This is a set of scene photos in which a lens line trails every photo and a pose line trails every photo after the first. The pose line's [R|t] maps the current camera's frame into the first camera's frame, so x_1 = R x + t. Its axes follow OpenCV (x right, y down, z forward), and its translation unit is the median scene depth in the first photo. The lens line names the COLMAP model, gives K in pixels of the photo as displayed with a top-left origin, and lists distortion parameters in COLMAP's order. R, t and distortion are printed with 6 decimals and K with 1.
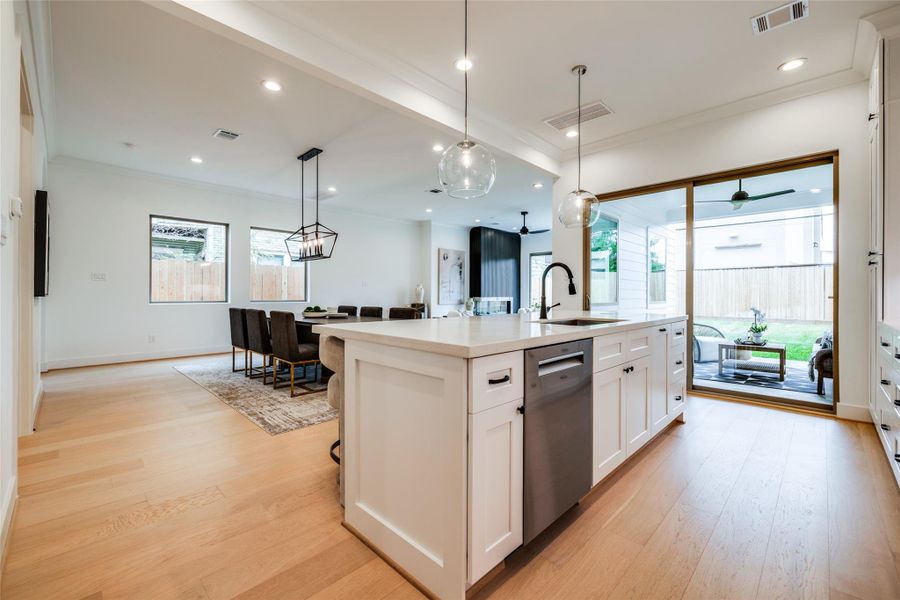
lens RADIAL K [[377.0, 0, 448.1], [0, 377.0, 295.8], [0, 0, 1]] dist [0.000322, 0.000120]
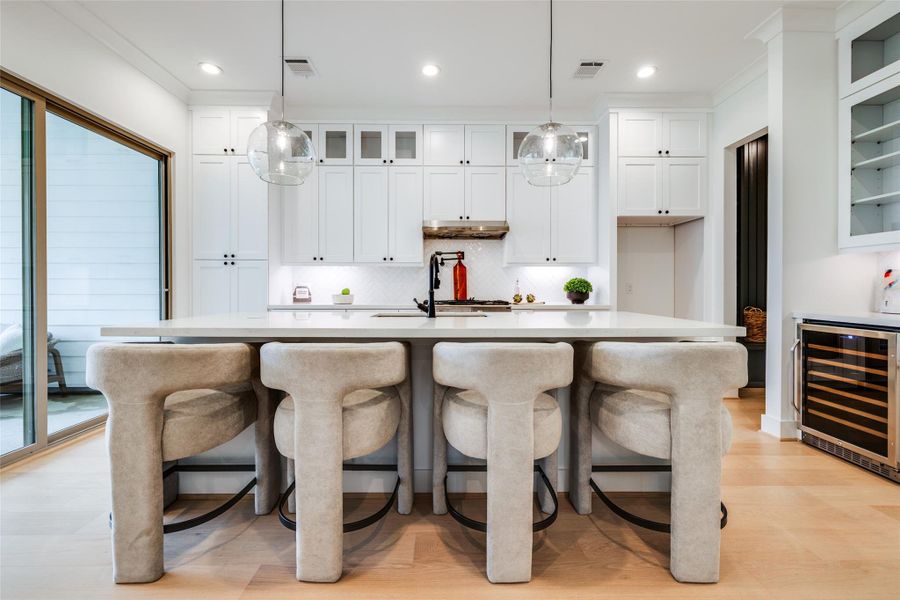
lens RADIAL K [[379.1, 0, 450.2], [0, 379.1, 291.5], [0, 0, 1]] dist [0.001519, 0.000354]
pose [[-0.709842, -0.008554, 0.704309, -0.256168], [-0.000260, 0.999929, 0.011882, -0.004187], [-0.704361, 0.008251, -0.709794, 1.050933]]
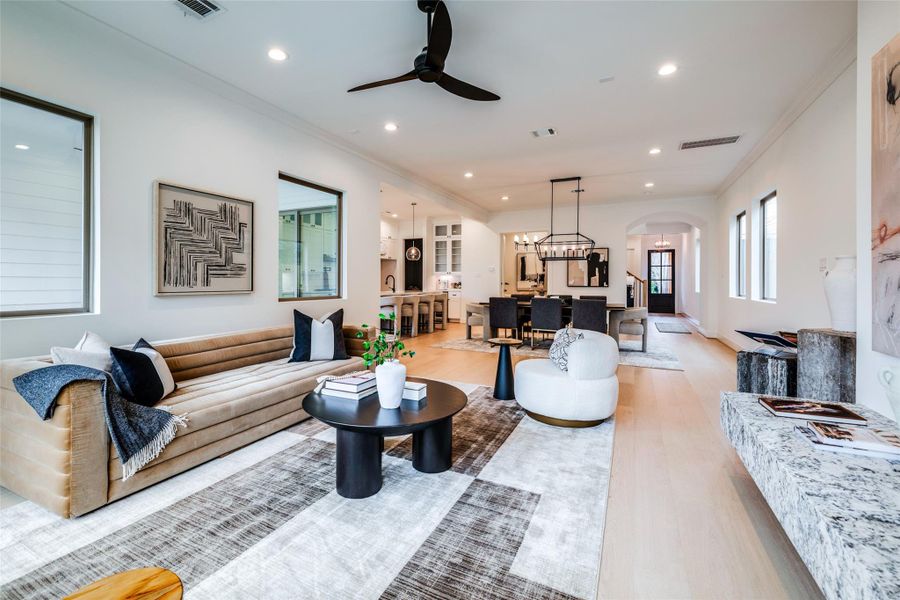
lens RADIAL K [[394.9, 0, 434.0], [0, 394.9, 281.4], [0, 0, 1]] dist [0.000073, 0.000012]
pose [[-0.952530, -0.007684, -0.304346, 0.650614], [-0.008593, 0.999962, 0.001646, -0.027542], [0.304322, 0.004183, -0.952560, 2.943921]]
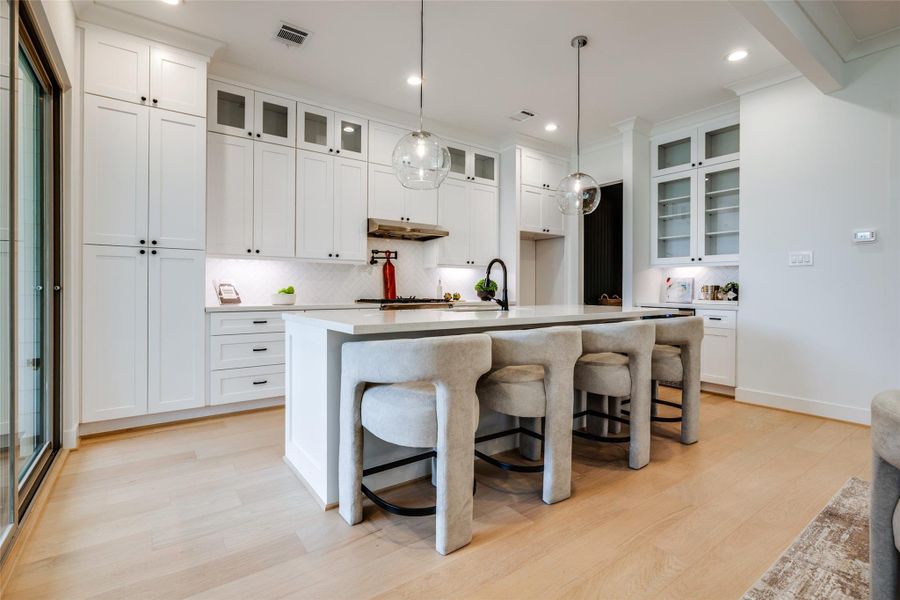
lens RADIAL K [[421.1, 0, 446.0], [0, 421.1, 288.6], [0, 0, 1]] dist [-0.004149, -0.000300]
pose [[-0.985923, -0.008237, 0.167000, 0.148972], [-0.007305, 0.999954, 0.006193, -0.004807], [-0.167043, 0.004886, -0.985938, 1.459232]]
